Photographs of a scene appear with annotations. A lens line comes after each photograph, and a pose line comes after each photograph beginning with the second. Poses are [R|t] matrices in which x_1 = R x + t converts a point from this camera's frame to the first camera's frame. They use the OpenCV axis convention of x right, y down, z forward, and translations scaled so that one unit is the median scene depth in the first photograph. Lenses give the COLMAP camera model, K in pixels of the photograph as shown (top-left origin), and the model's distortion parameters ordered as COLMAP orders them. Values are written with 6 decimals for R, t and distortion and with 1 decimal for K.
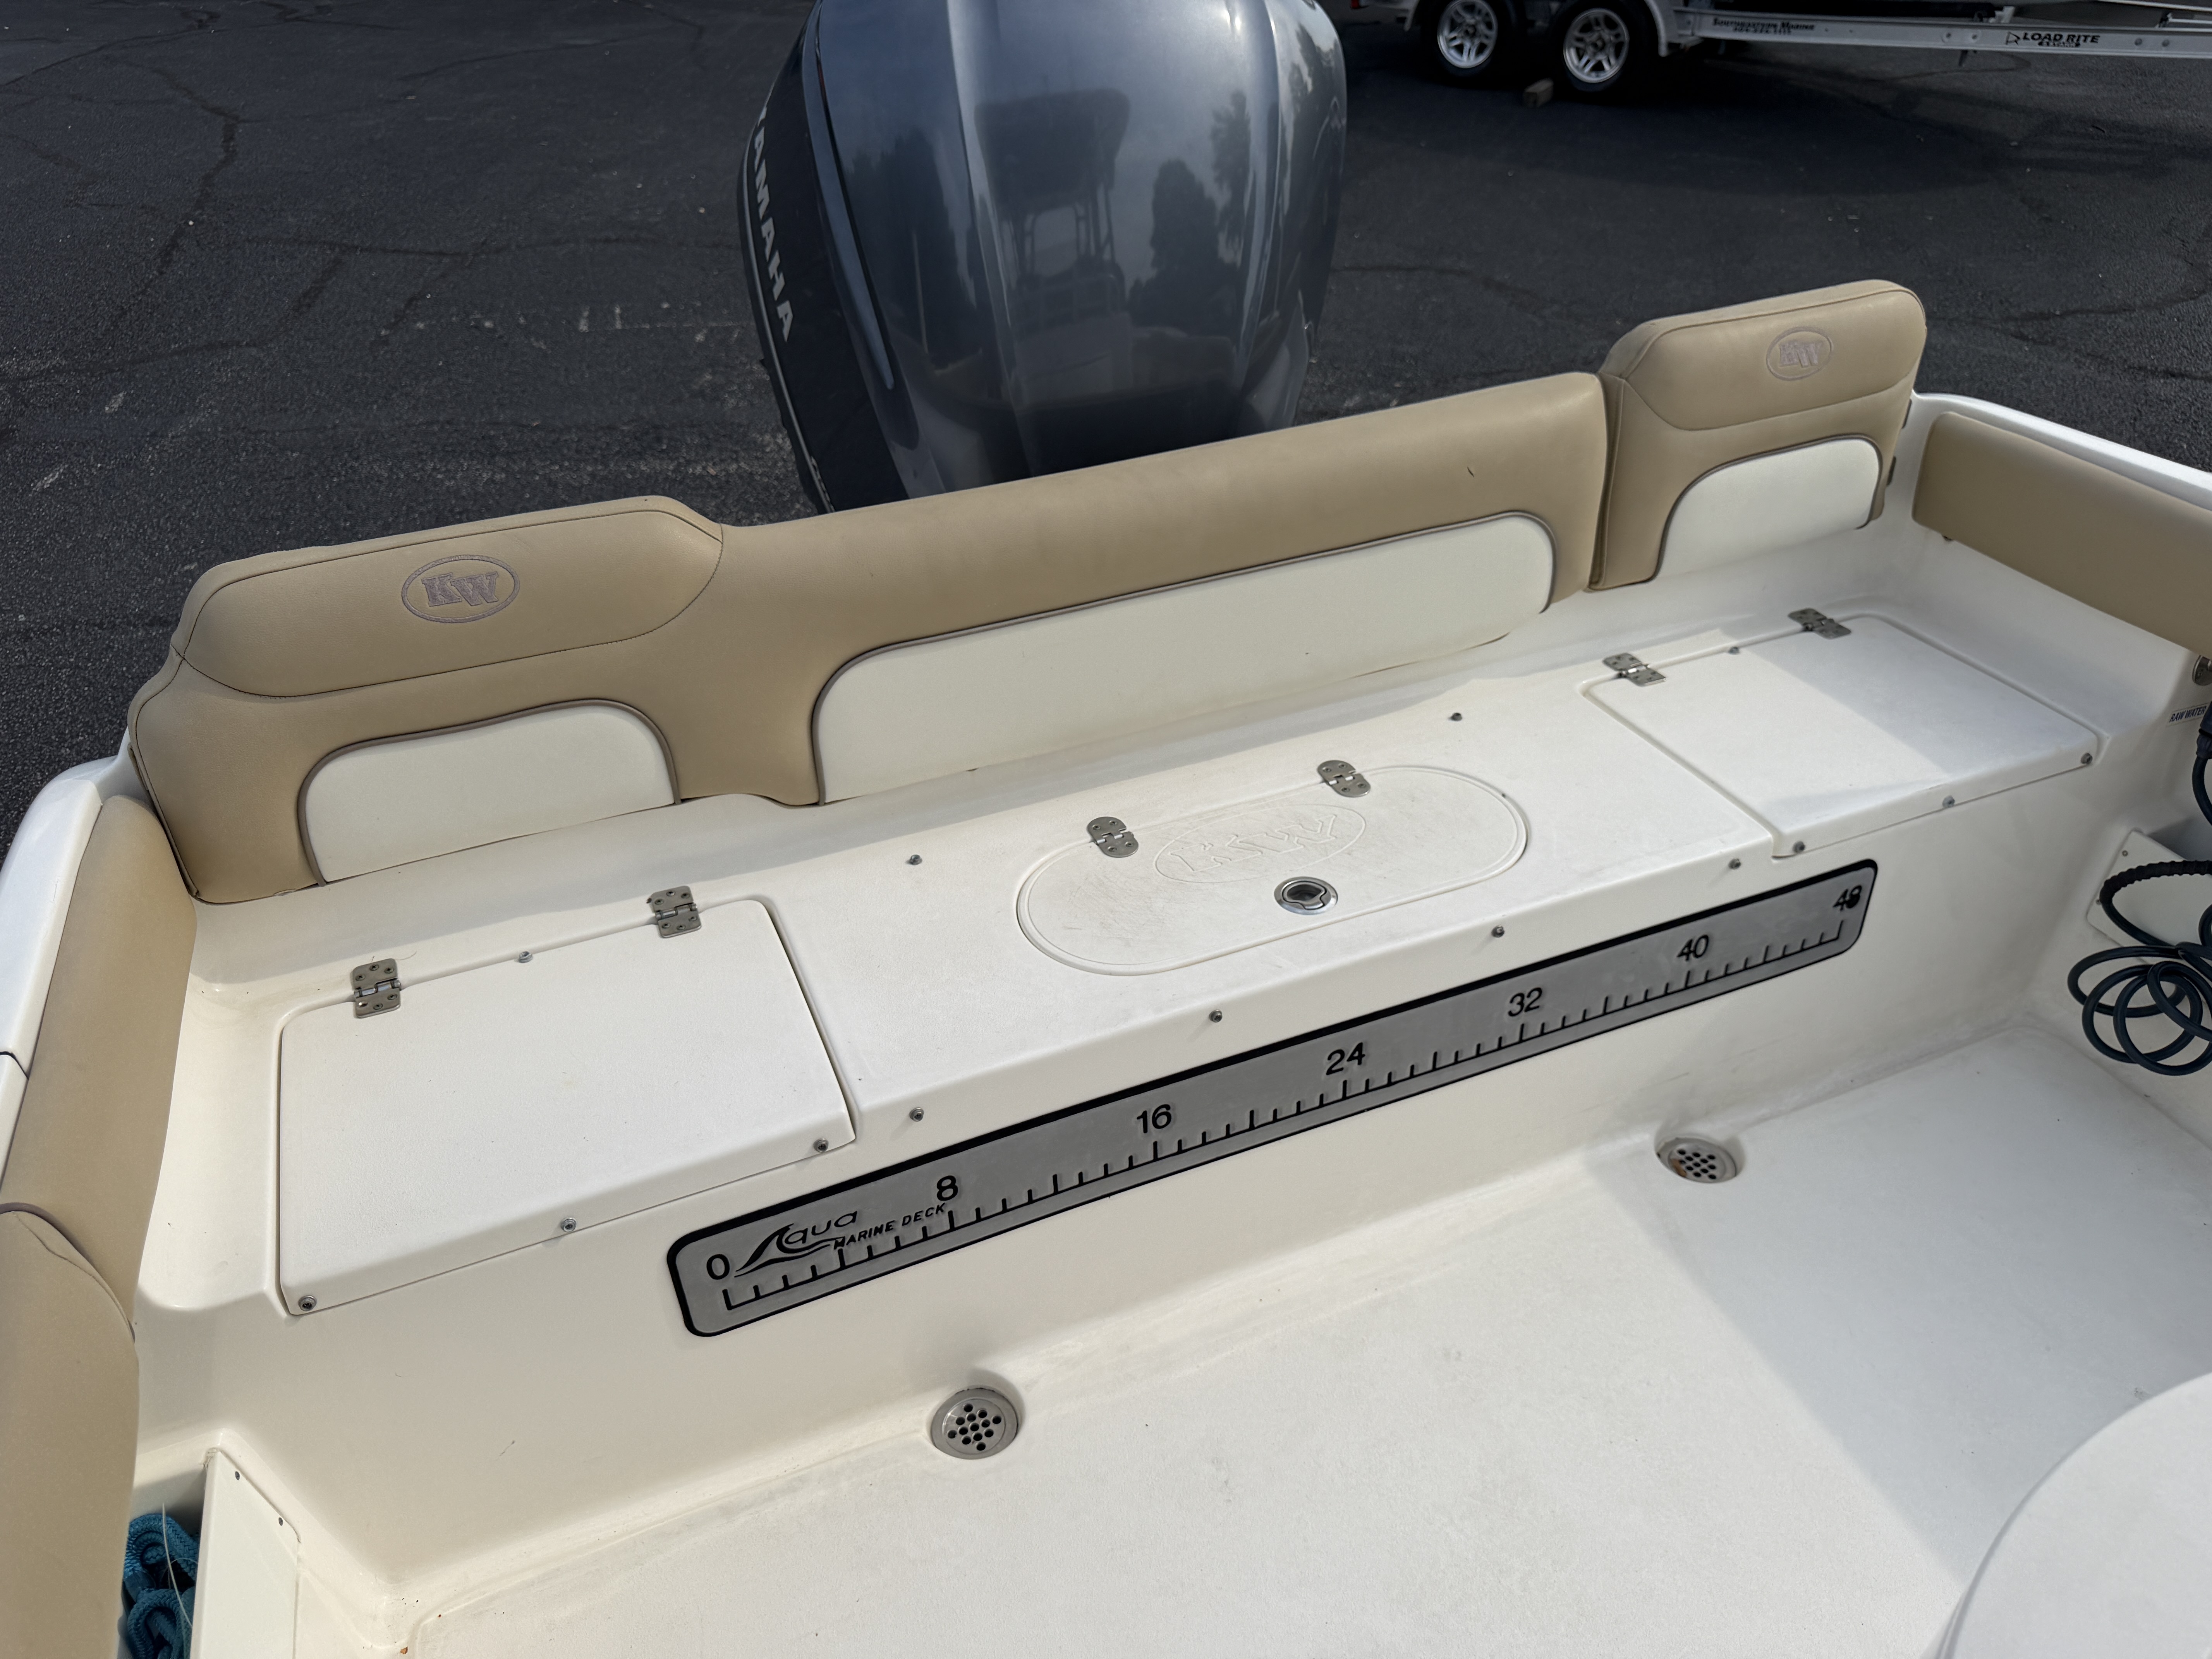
lens RADIAL K [[1570.3, 0, 1093.8], [0, 1570.3, 770.5], [0, 0, 1]] dist [0.035803, -0.046005]
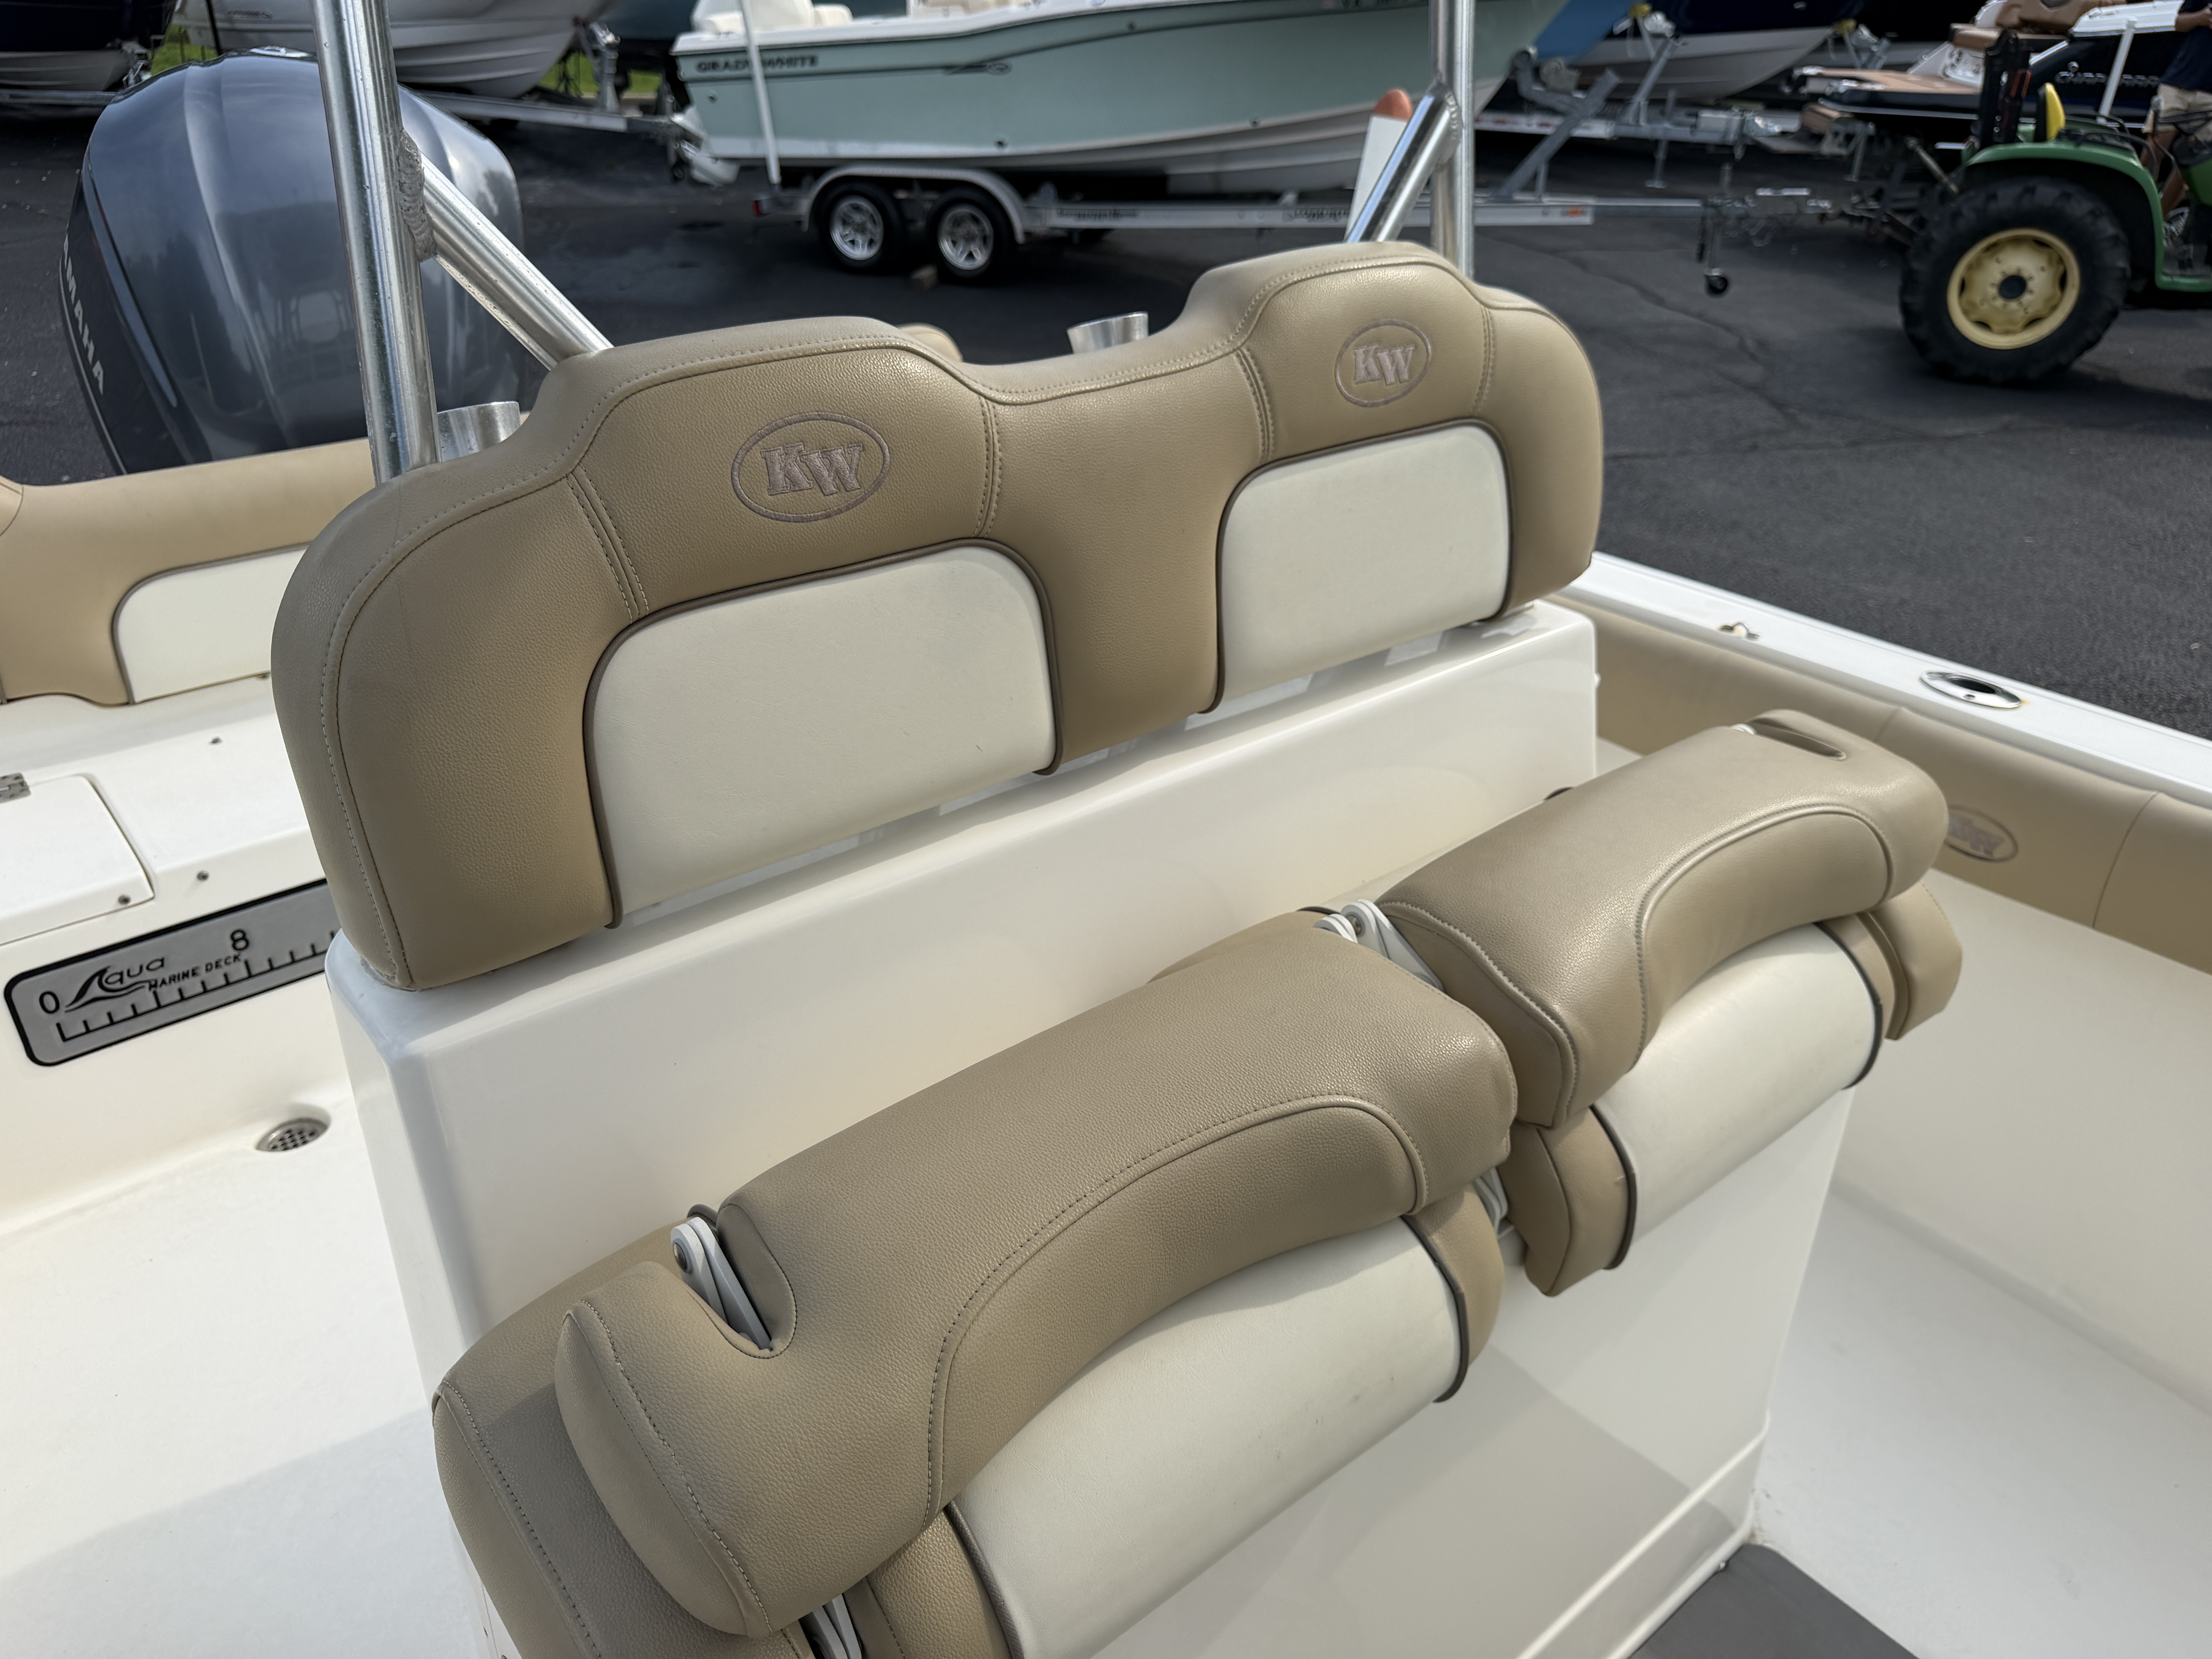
lens RADIAL K [[1570.3, 0, 1048.3], [0, 1570.3, 797.4], [0, 0, 1]] dist [0.035803, -0.046005]
pose [[0.960941, -0.105445, 0.255877, 0.241788], [0.131558, 0.987471, -0.087135, 0.353178], [-0.243483, 0.117394, 0.962774, -0.501222]]
